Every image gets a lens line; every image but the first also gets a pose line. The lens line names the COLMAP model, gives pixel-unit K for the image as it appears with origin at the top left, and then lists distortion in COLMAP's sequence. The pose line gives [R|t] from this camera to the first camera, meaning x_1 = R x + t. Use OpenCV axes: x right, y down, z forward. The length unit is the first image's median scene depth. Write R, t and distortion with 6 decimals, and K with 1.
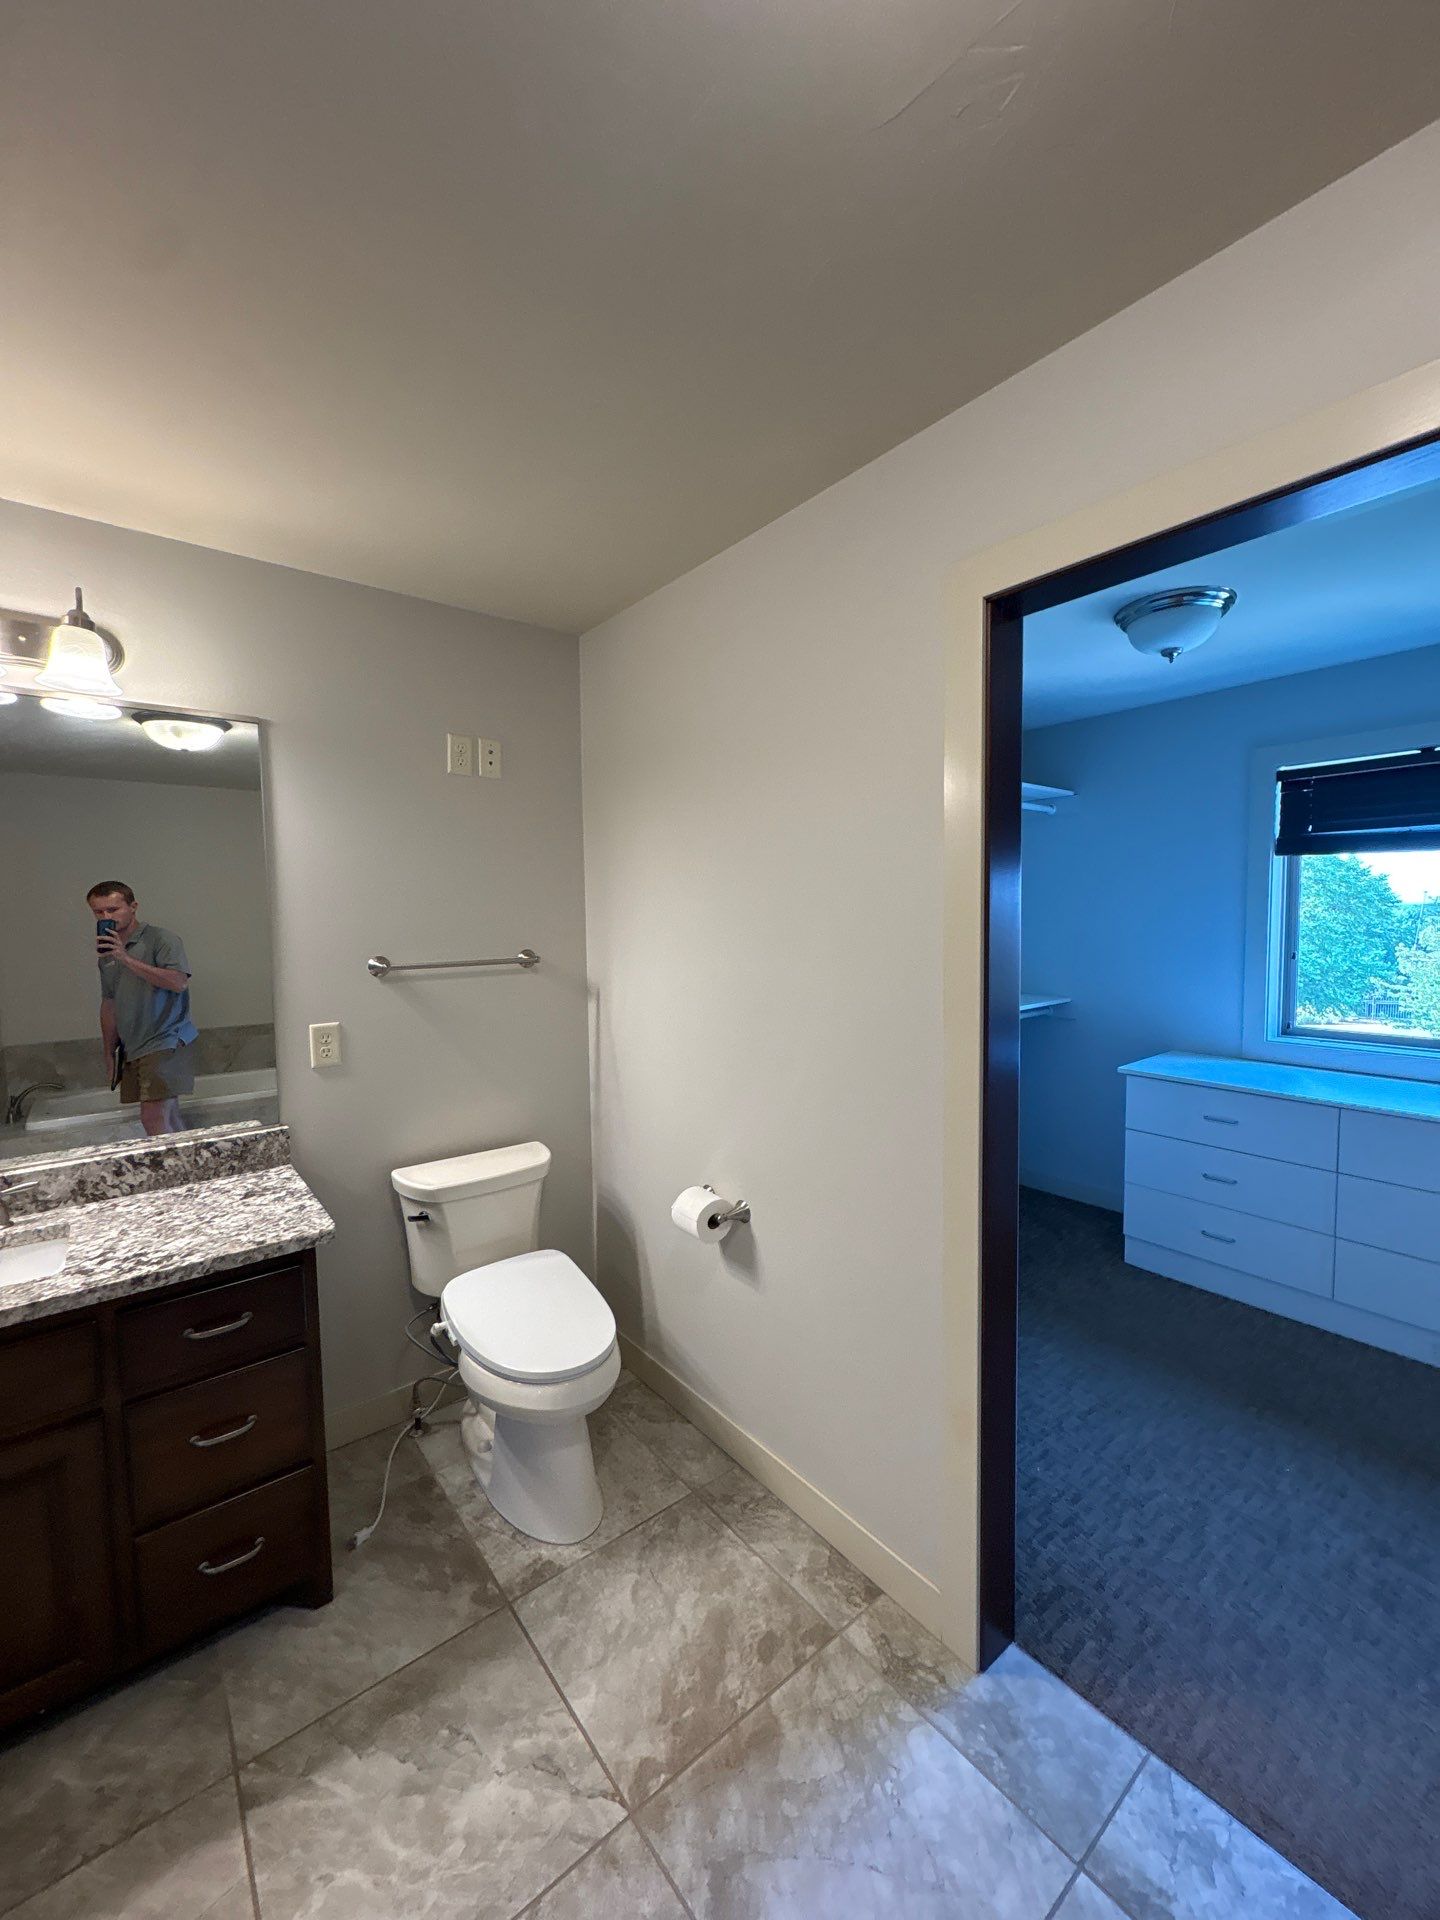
lens RADIAL K [[763.1, 0, 721.5], [0, 763.1, 957.6], [0, 0, 1]] dist [0.000225, 0.000267]
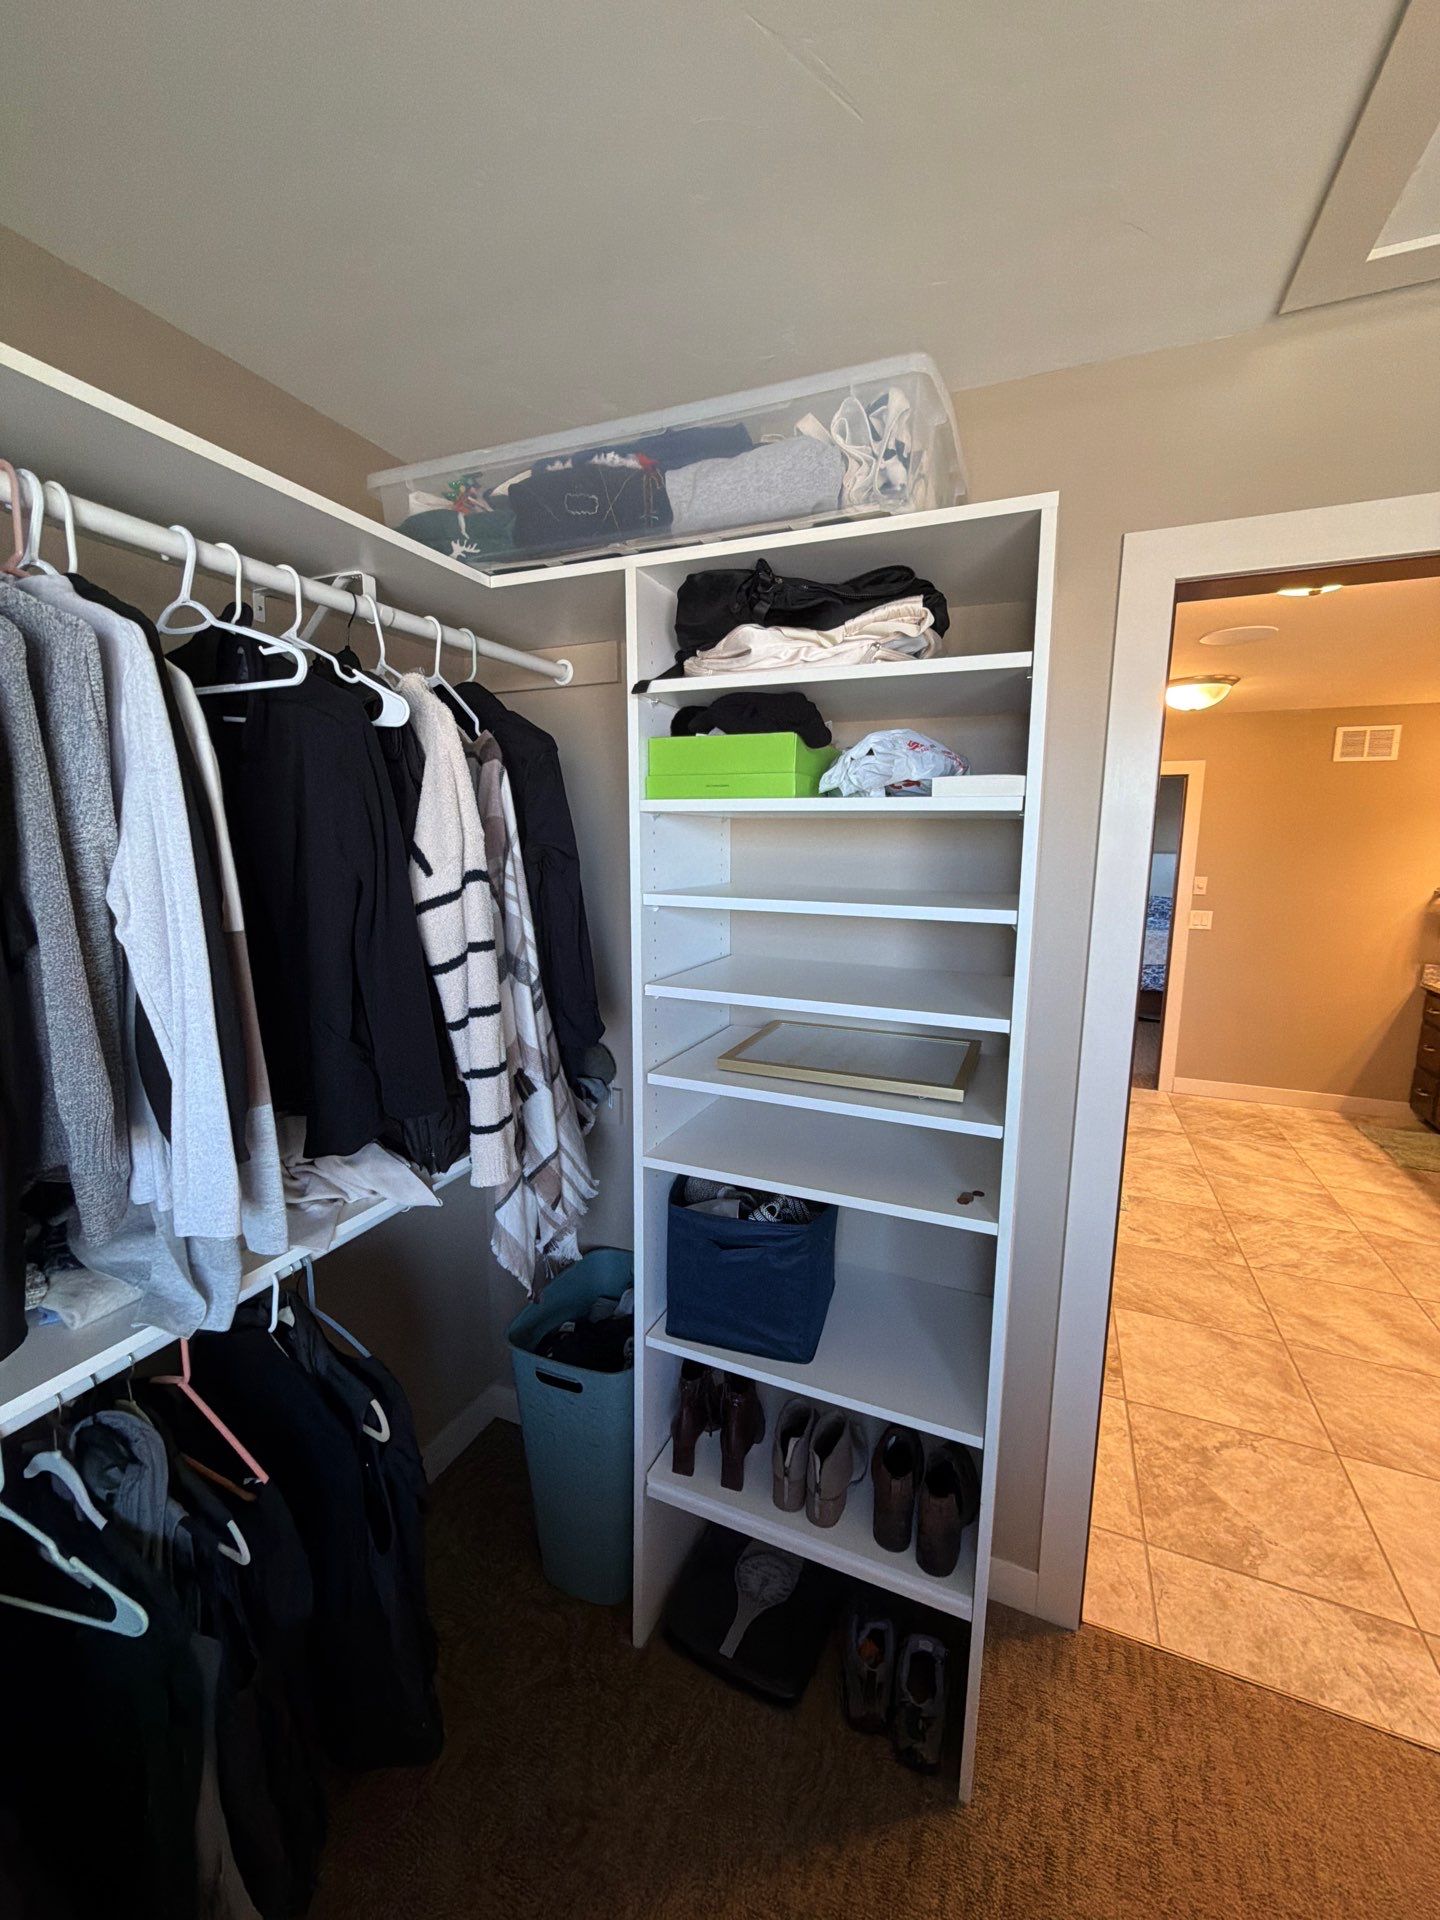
lens RADIAL K [[763.1, 0, 721.5], [0, 763.1, 957.6], [0, 0, 1]] dist [0.000225, 0.000267]
pose [[-0.881425, 0.077381, -0.465941, 1.430471], [-0.024244, 0.977776, 0.208246, -0.135758], [0.471701, 0.194850, -0.859961, 0.929503]]
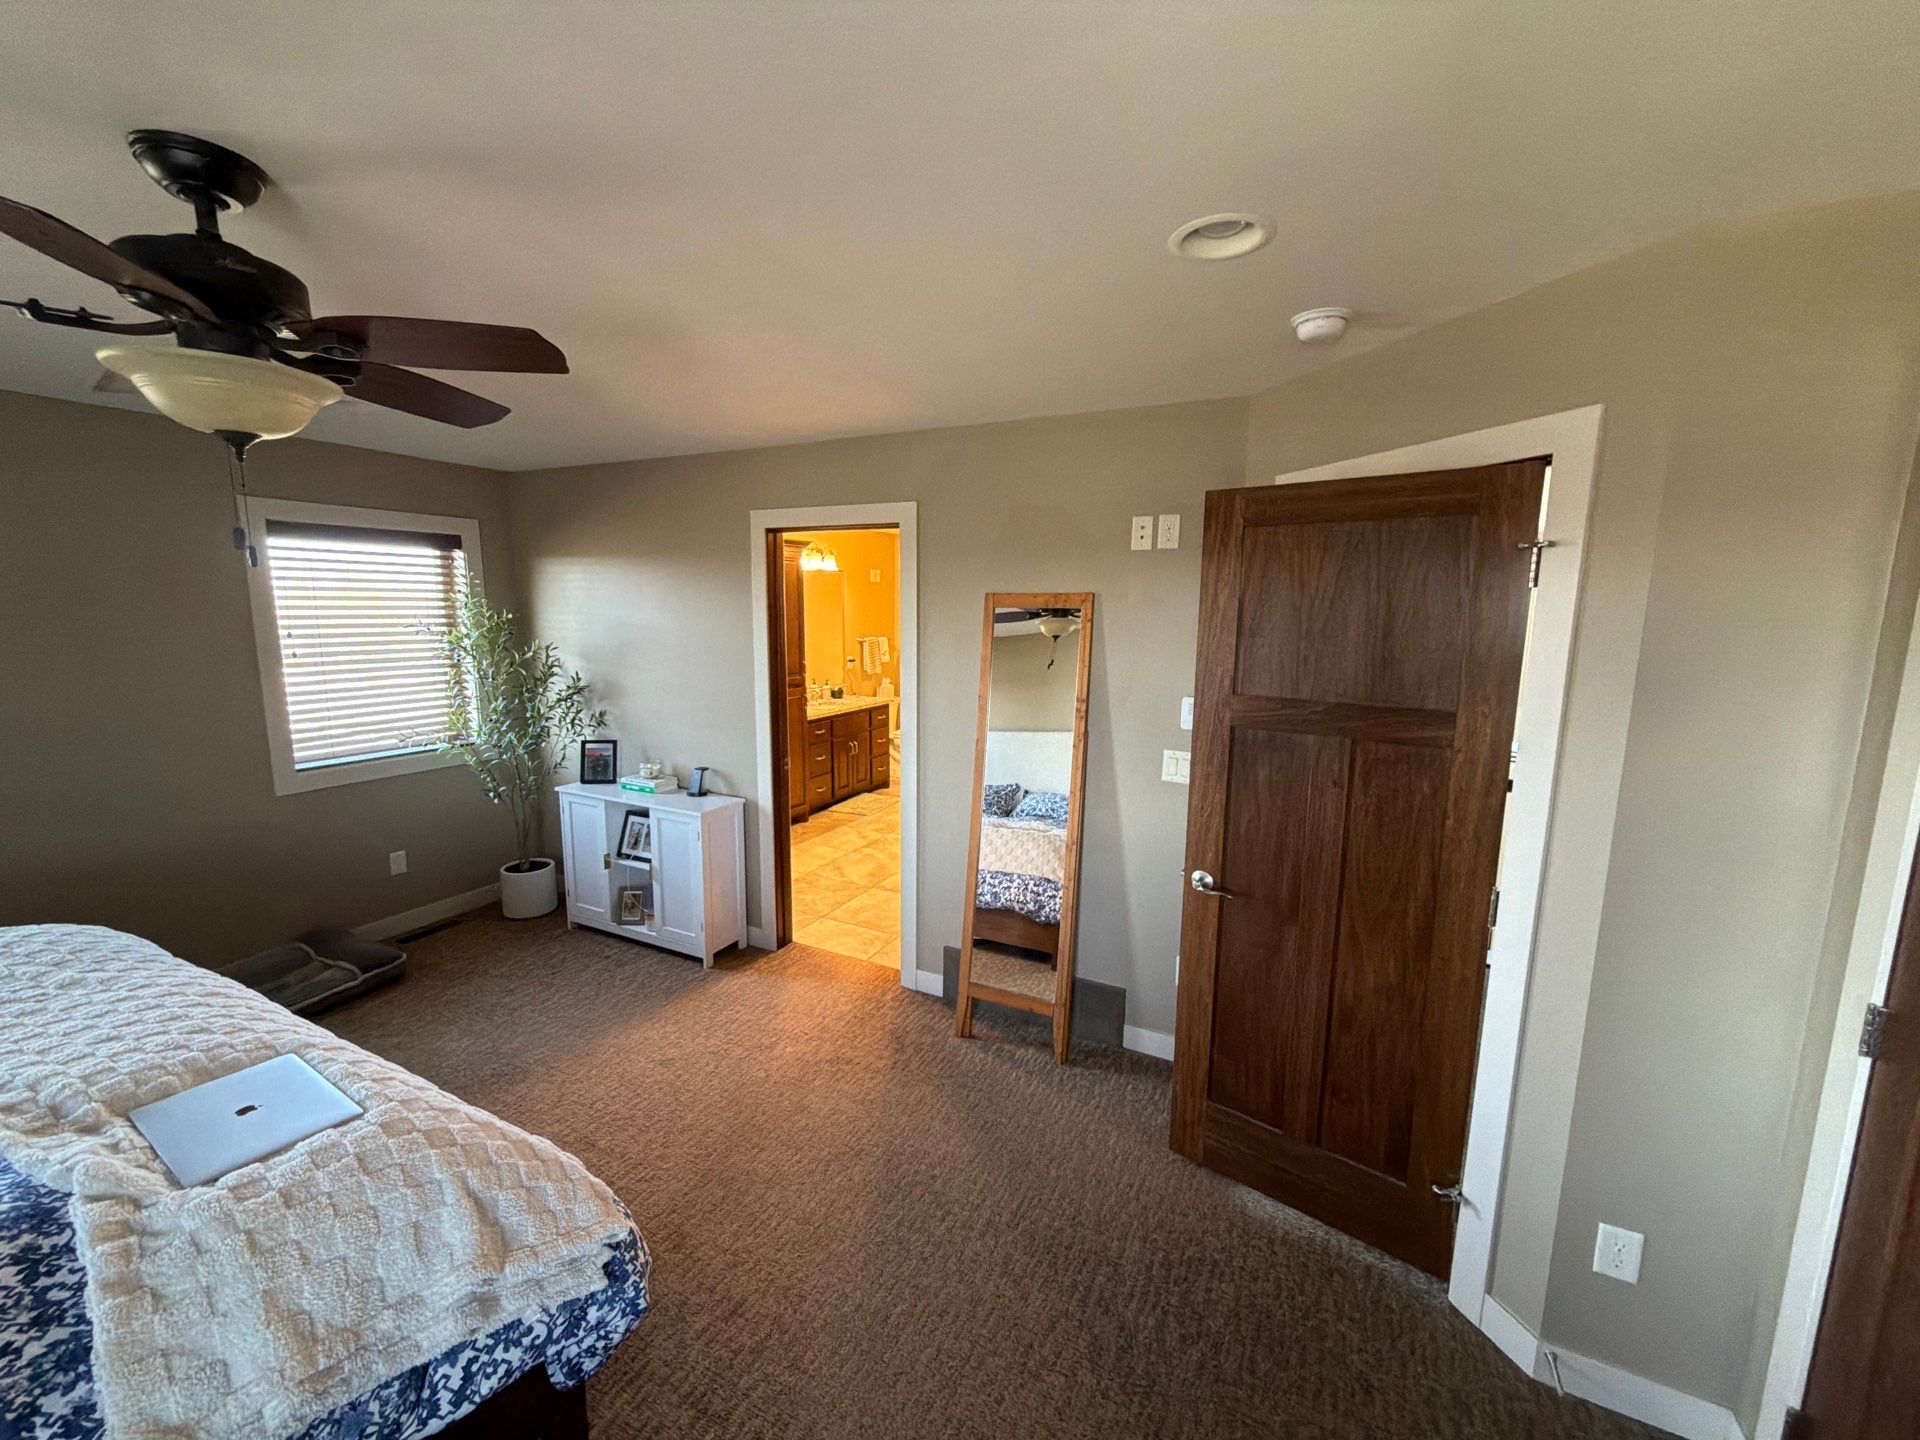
lens RADIAL K [[763.1, 0, 958.6], [0, 763.1, 722.6], [0, 0, 1]] dist [0.000225, 0.000267]
pose [[0.909303, -0.038361, 0.414362, -1.870246], [0.000288, 0.995800, 0.091558, 0.086031], [-0.416134, -0.083135, 0.905495, -2.935234]]
